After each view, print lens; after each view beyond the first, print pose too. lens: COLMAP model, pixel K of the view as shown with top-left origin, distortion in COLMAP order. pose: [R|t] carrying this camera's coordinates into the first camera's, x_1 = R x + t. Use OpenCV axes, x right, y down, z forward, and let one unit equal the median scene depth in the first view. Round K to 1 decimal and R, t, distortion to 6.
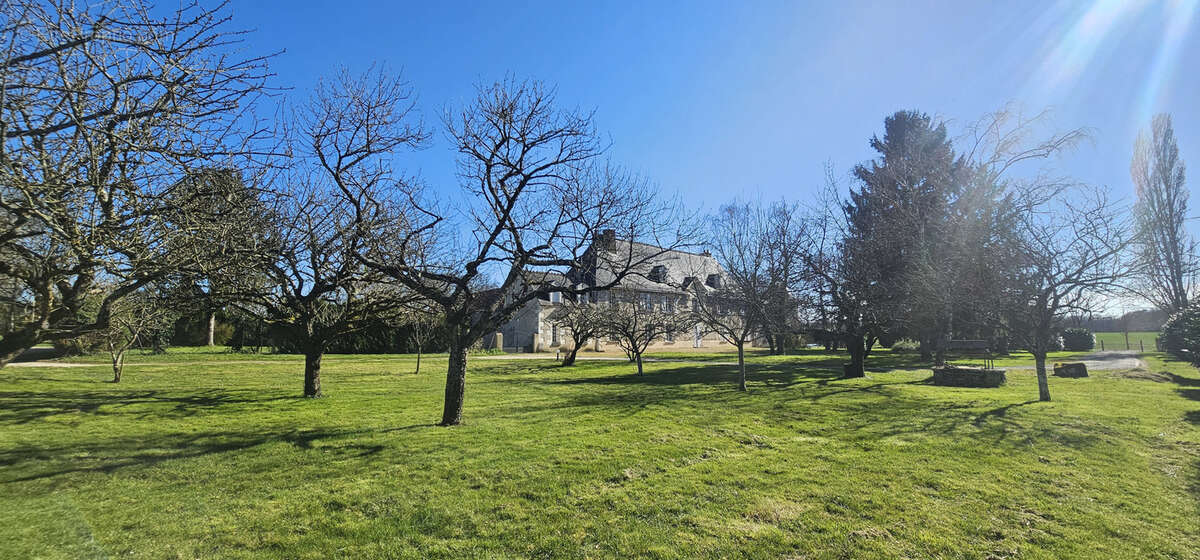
lens RADIAL K [[490.6, 0, 600.0], [0, 490.6, 280.0], [0, 0, 1]] dist [0.000234, -0.000153]
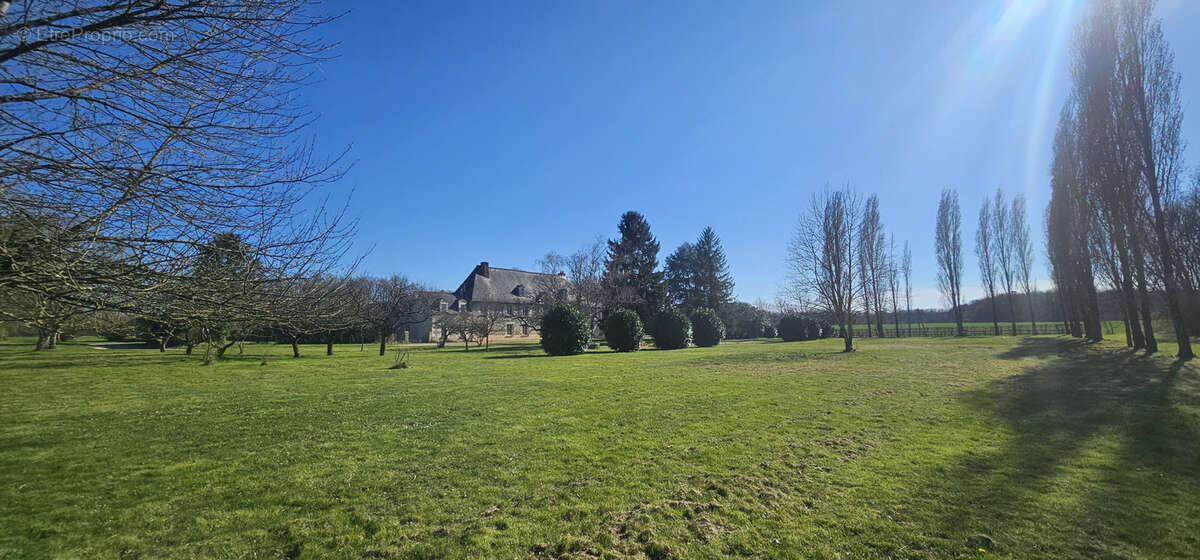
lens RADIAL K [[490.6, 0, 600.0], [0, 490.6, 280.0], [0, 0, 1]] dist [0.000234, -0.000153]
pose [[0.989944, 0.005025, 0.141374, 0.217666], [-0.008058, 0.999749, 0.020892, -0.111340], [-0.141233, -0.021821, 0.989736, -0.777282]]
